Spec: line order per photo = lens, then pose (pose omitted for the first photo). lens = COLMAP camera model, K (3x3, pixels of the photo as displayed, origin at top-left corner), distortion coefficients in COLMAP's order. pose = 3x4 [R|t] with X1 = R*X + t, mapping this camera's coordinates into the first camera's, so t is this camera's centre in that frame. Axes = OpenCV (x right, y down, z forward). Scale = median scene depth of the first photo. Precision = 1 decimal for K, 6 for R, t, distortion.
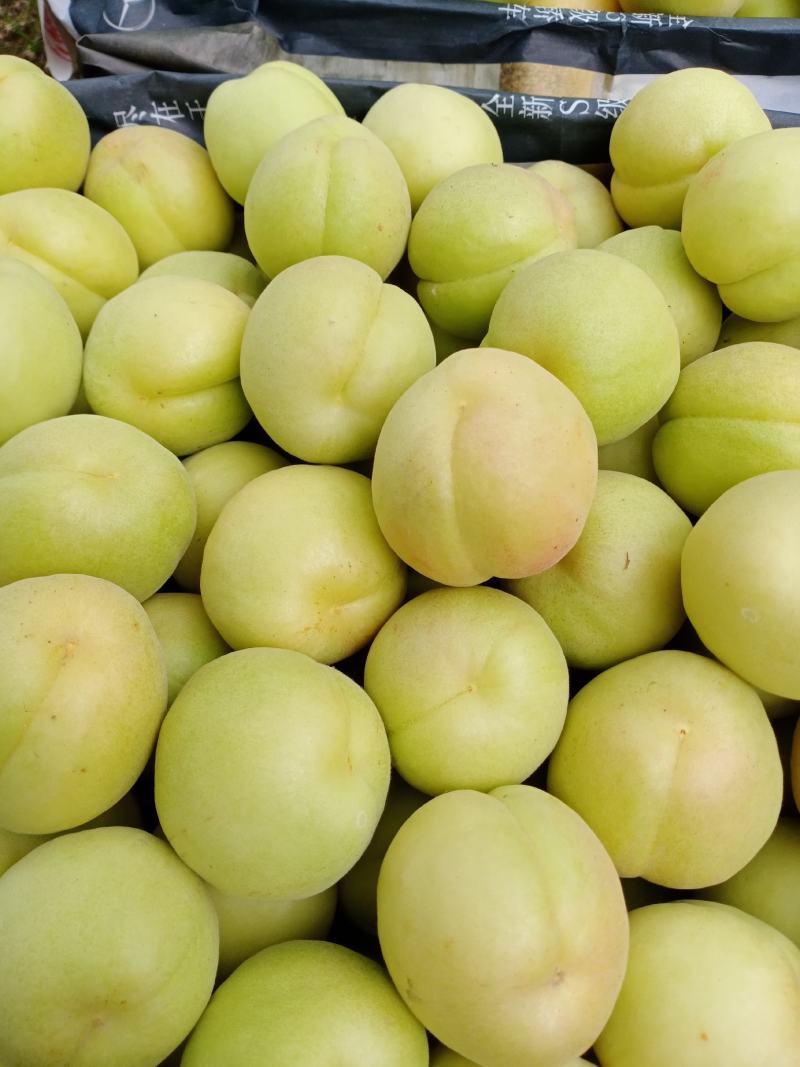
lens RADIAL K [[861.1, 0, 400.0], [0, 861.1, 533.5], [0, 0, 1]] dist [0.030359, -0.092843]
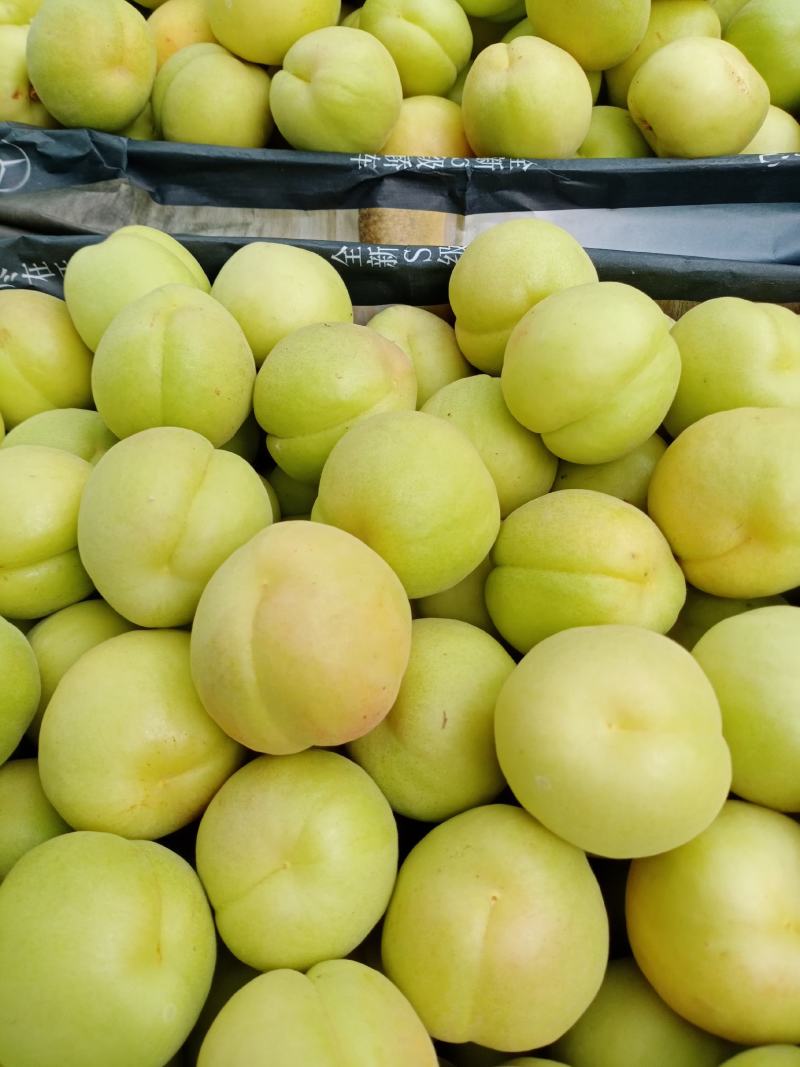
lens RADIAL K [[858.3, 0, 409.6], [0, 858.3, 534.1], [0, 0, 1]] dist [0.054374, -0.170146]
pose [[0.998245, -0.055357, 0.021028, 0.170644], [0.056661, 0.996106, -0.067538, -0.097213], [-0.017207, 0.068611, 0.997495, -0.025486]]
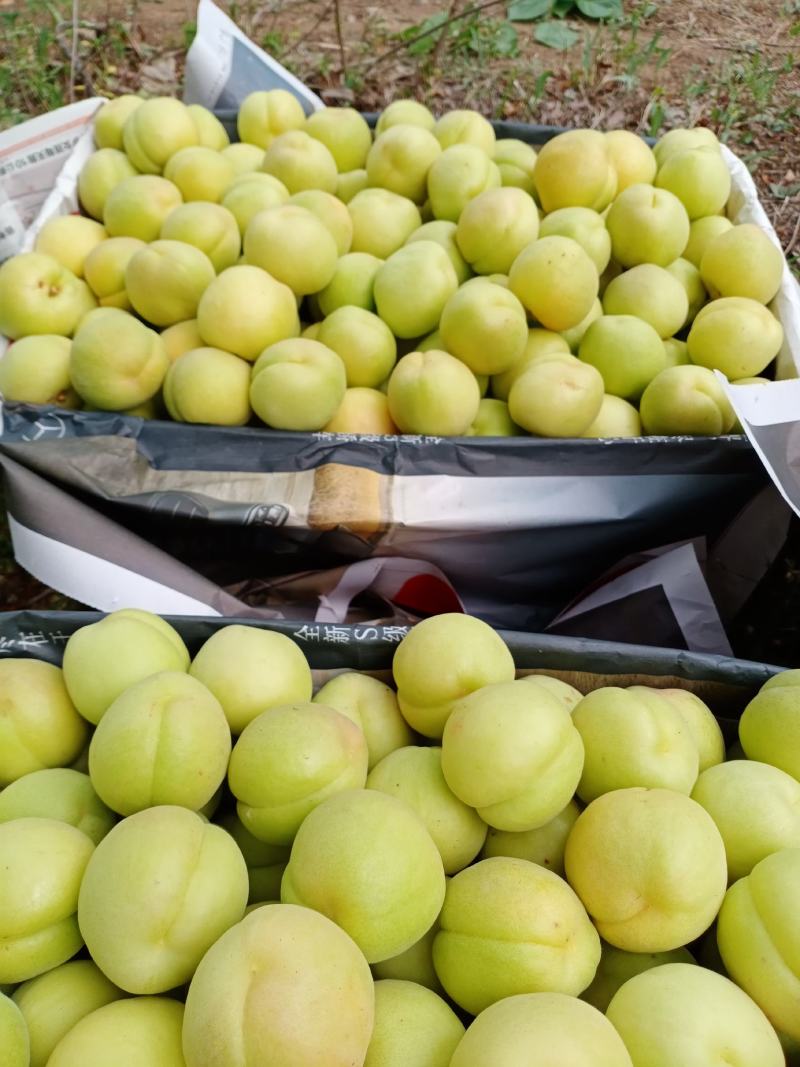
lens RADIAL K [[858.3, 0, 409.6], [0, 858.3, 534.1], [0, 0, 1]] dist [0.054374, -0.170146]
pose [[0.990402, -0.036665, 0.133263, 0.114773], [0.079714, 0.939187, -0.334027, -0.229130], [-0.112911, 0.341444, 0.933095, -0.277095]]
